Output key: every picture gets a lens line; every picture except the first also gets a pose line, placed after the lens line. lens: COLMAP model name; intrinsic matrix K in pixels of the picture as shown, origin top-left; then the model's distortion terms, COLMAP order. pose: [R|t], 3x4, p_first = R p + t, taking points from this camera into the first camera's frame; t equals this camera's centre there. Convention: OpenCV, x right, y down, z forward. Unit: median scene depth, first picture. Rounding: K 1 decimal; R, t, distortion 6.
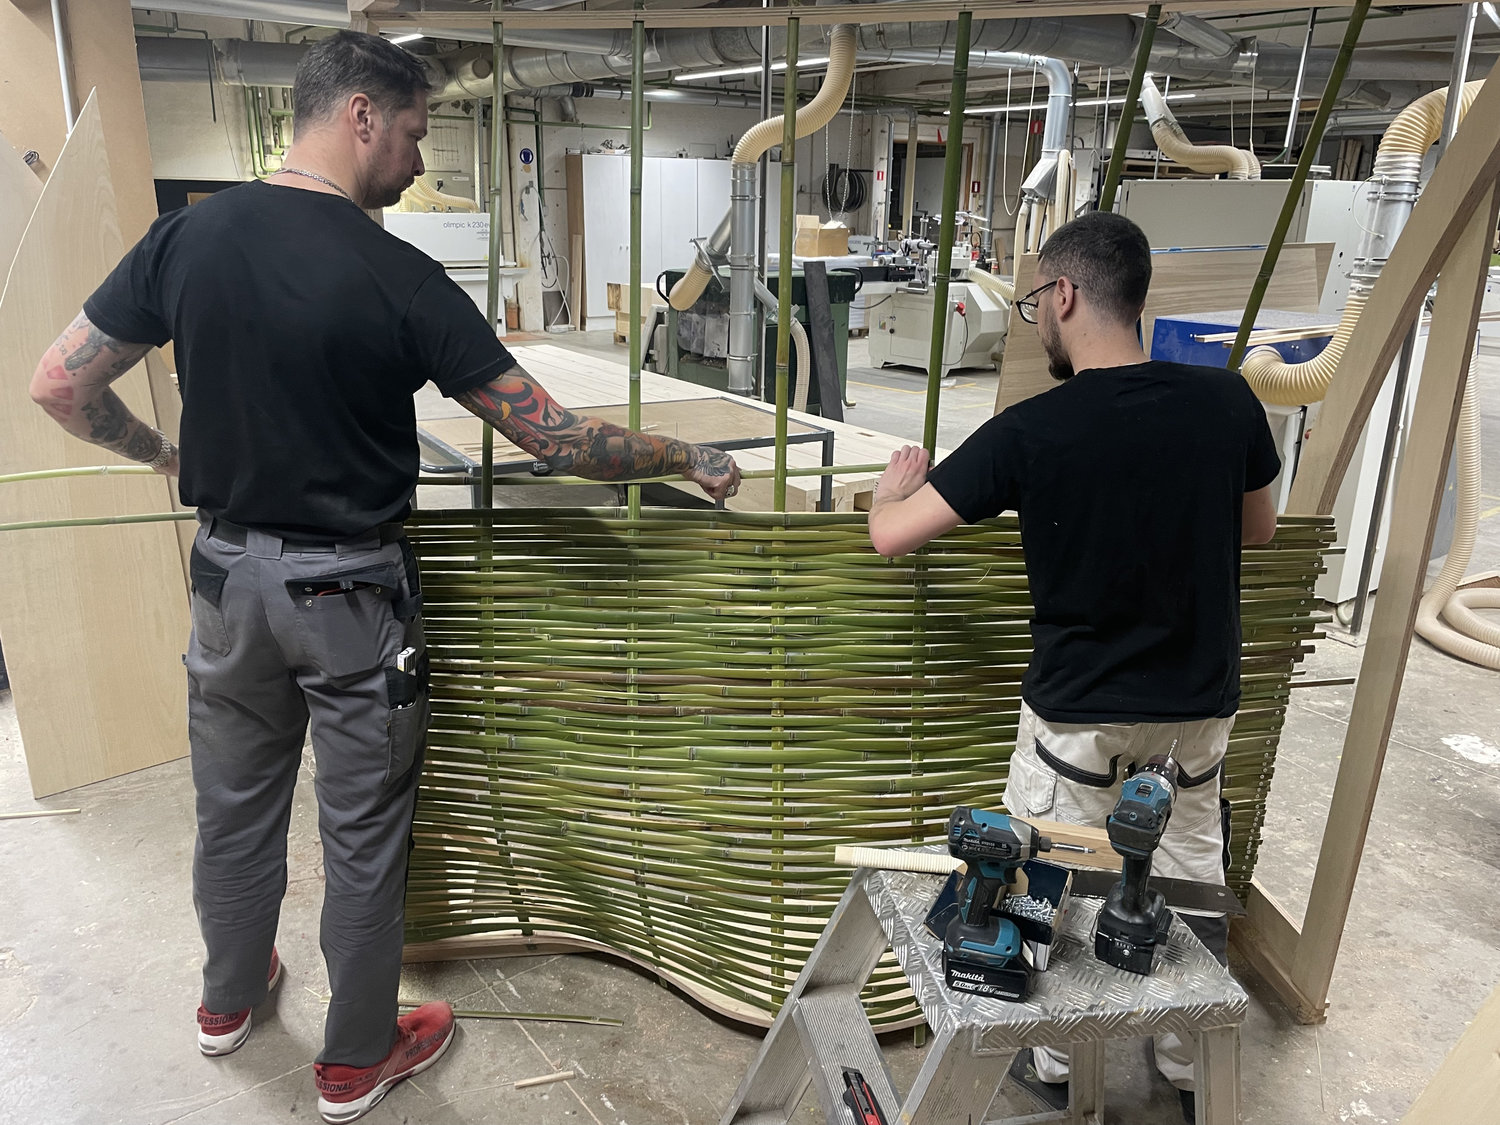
lens RADIAL K [[1135.1, 0, 745.8], [0, 1135.1, 558.7], [0, 0, 1]] dist [-0.003545, -0.000952]
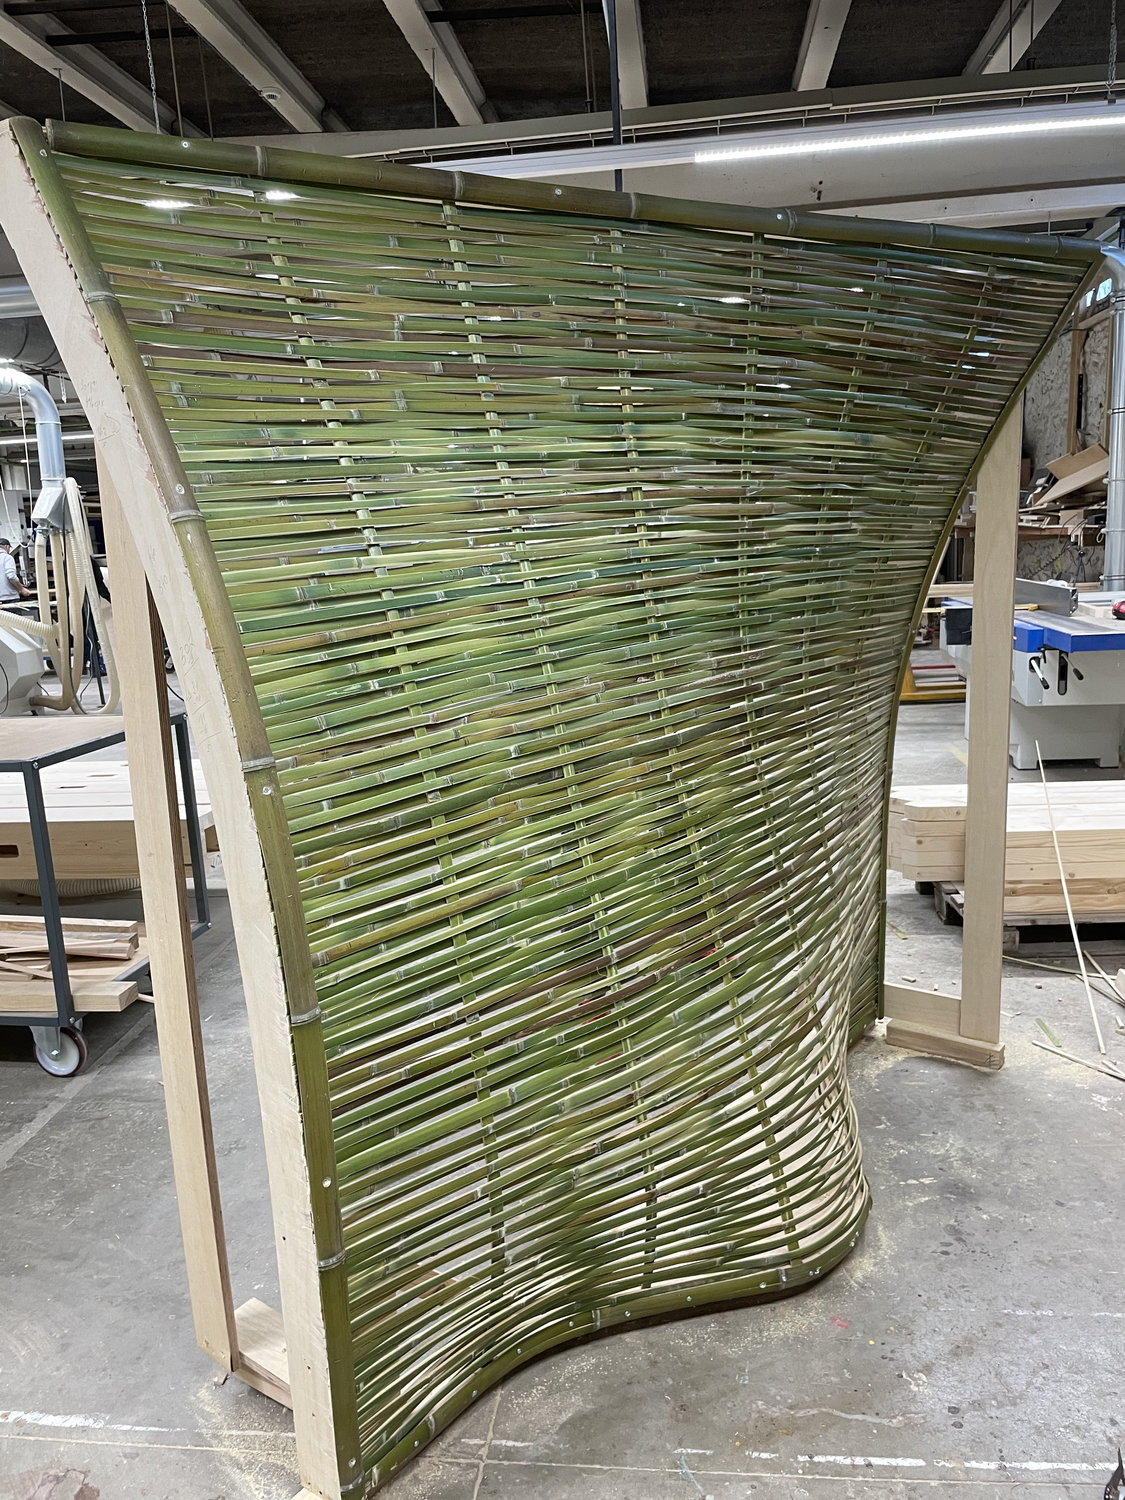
lens RADIAL K [[1135.1, 0, 561.9], [0, 1135.1, 753.1], [0, 0, 1]] dist [-0.003545, -0.000952]
pose [[0.701330, -0.209233, 0.681438, -0.652024], [0.292404, 0.956267, -0.007321, -0.042496], [-0.650105, 0.204390, 0.731839, 0.373455]]
